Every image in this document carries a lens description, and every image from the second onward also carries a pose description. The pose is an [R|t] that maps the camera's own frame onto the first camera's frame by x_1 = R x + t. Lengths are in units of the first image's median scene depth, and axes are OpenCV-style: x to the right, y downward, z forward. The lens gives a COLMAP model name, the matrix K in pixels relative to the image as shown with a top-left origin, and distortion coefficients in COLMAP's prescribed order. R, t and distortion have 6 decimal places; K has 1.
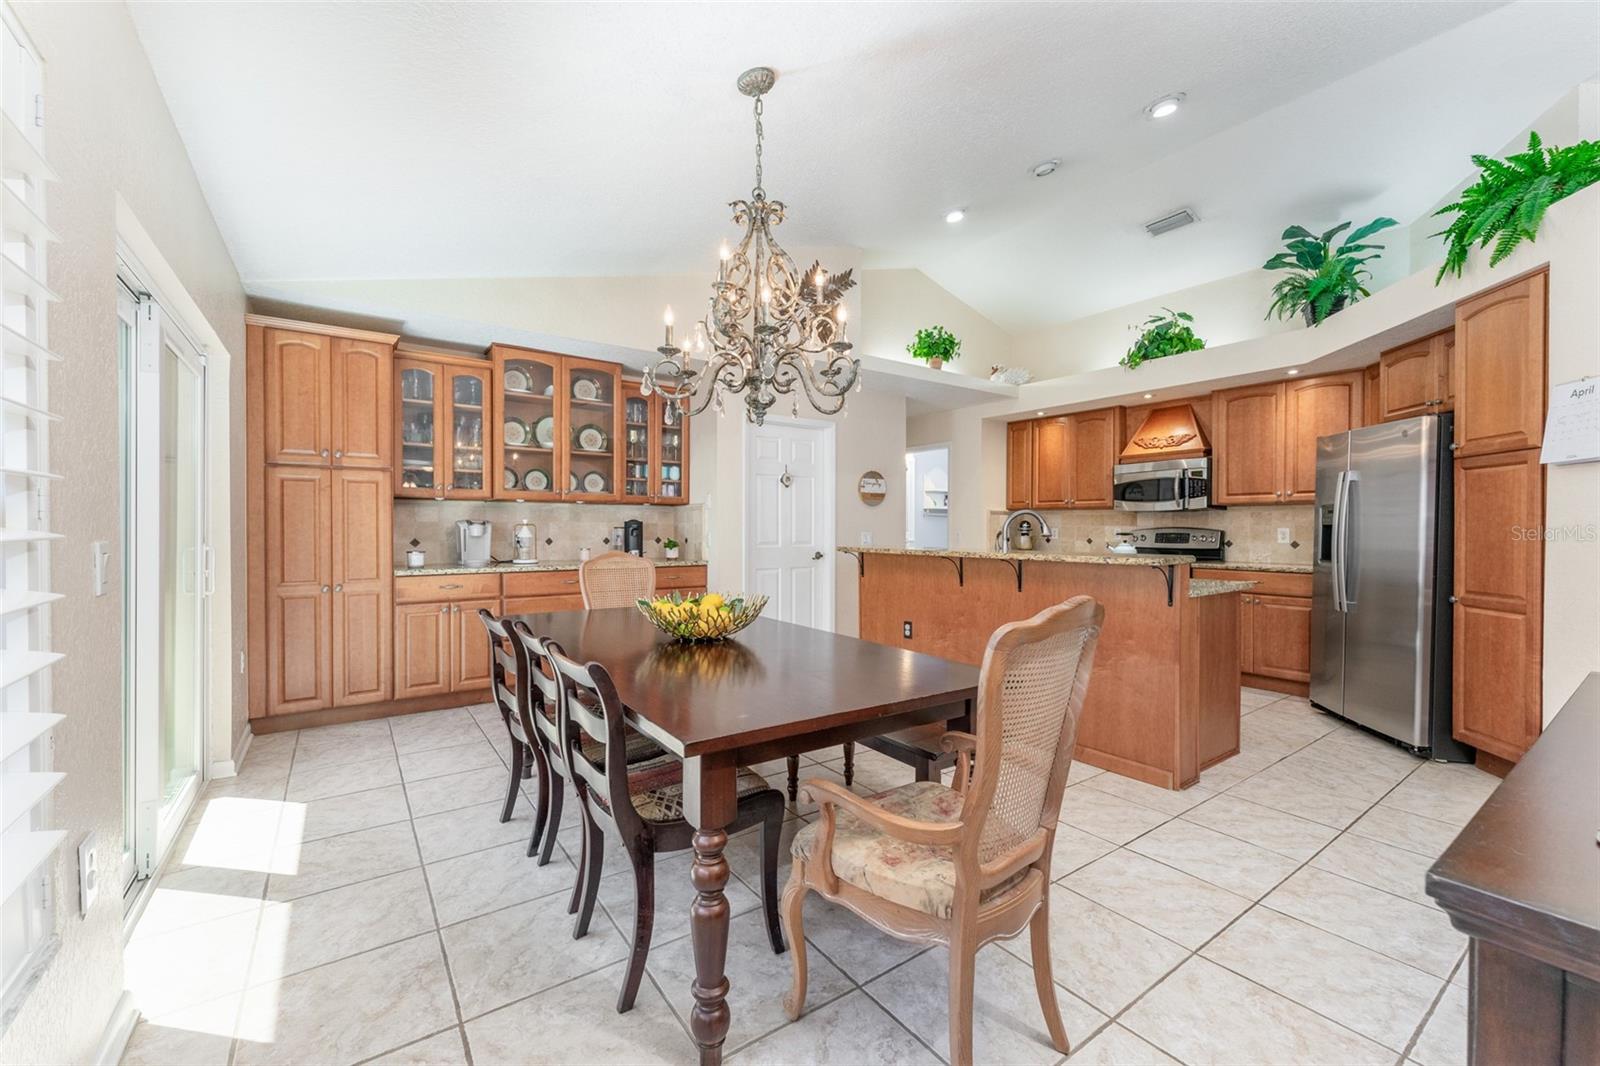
lens RADIAL K [[649.6, 0, 788.6], [0, 649.6, 534.7], [0, 0, 1]] dist [-0.009261, 0.000590]
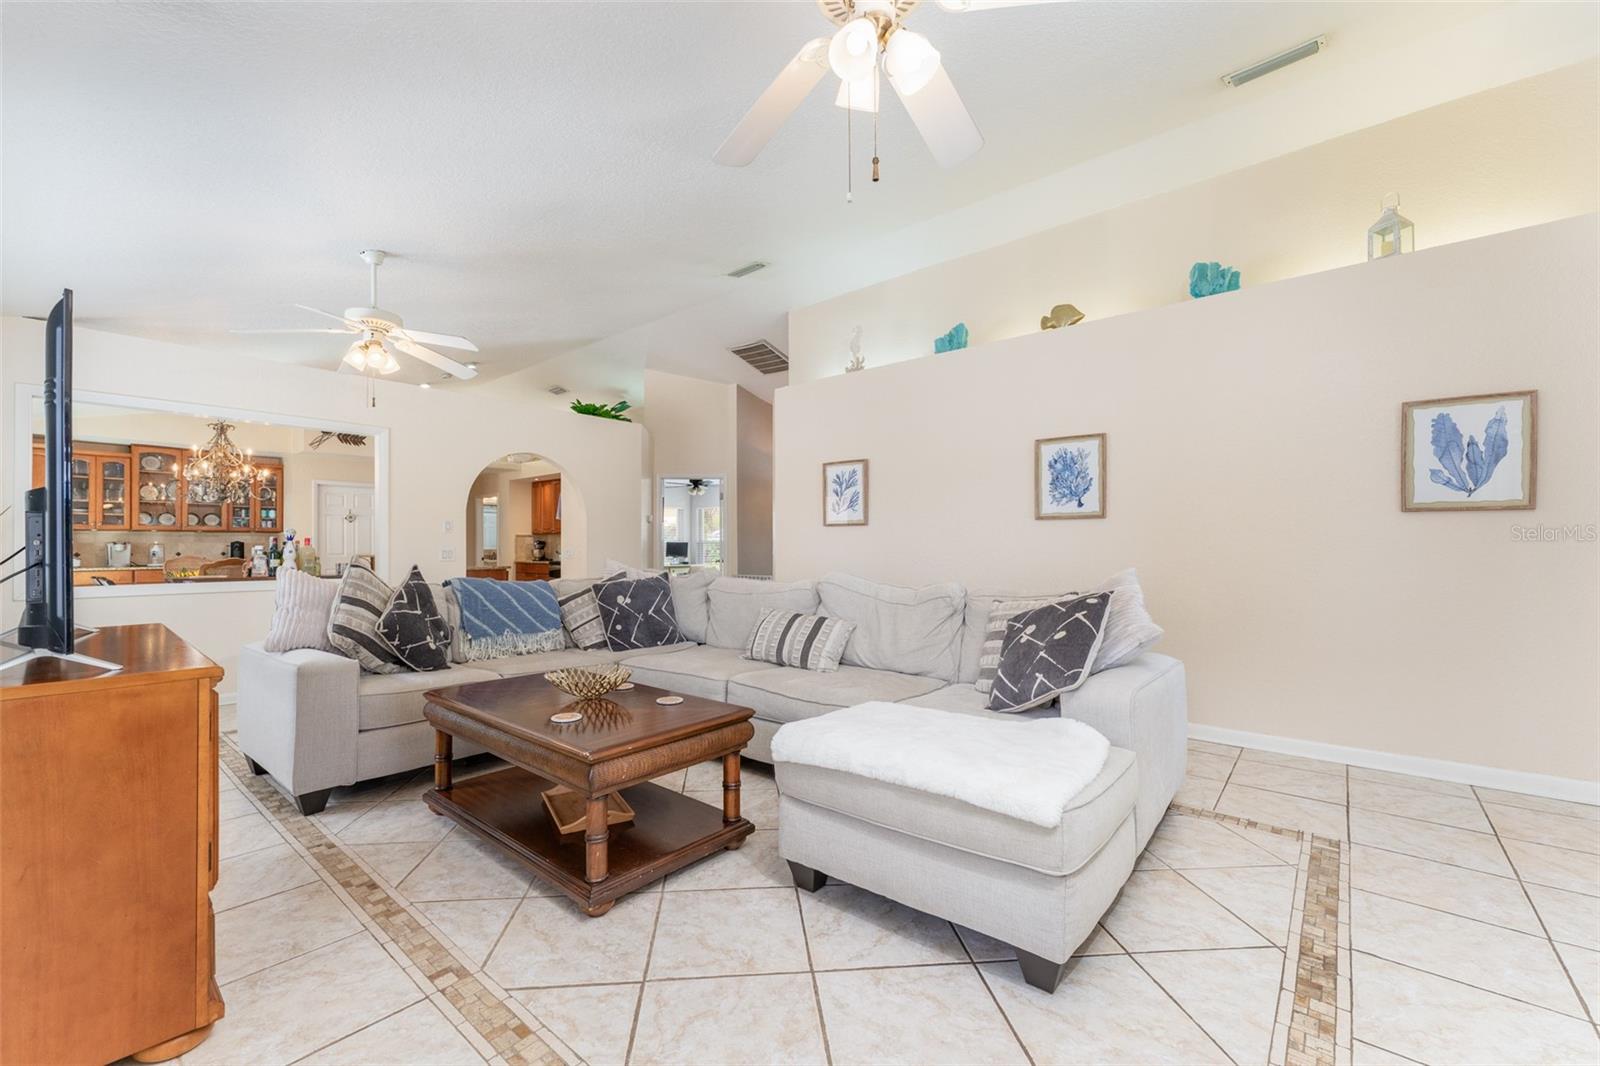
lens RADIAL K [[649.6, 0, 808.7], [0, 649.6, 543.9], [0, 0, 1]] dist [-0.009261, 0.000590]
pose [[0.962697, -0.006399, 0.270507, 0.893491], [0.011517, 0.999783, -0.017338, 0.036987], [-0.270338, 0.019807, 0.962562, -1.258942]]
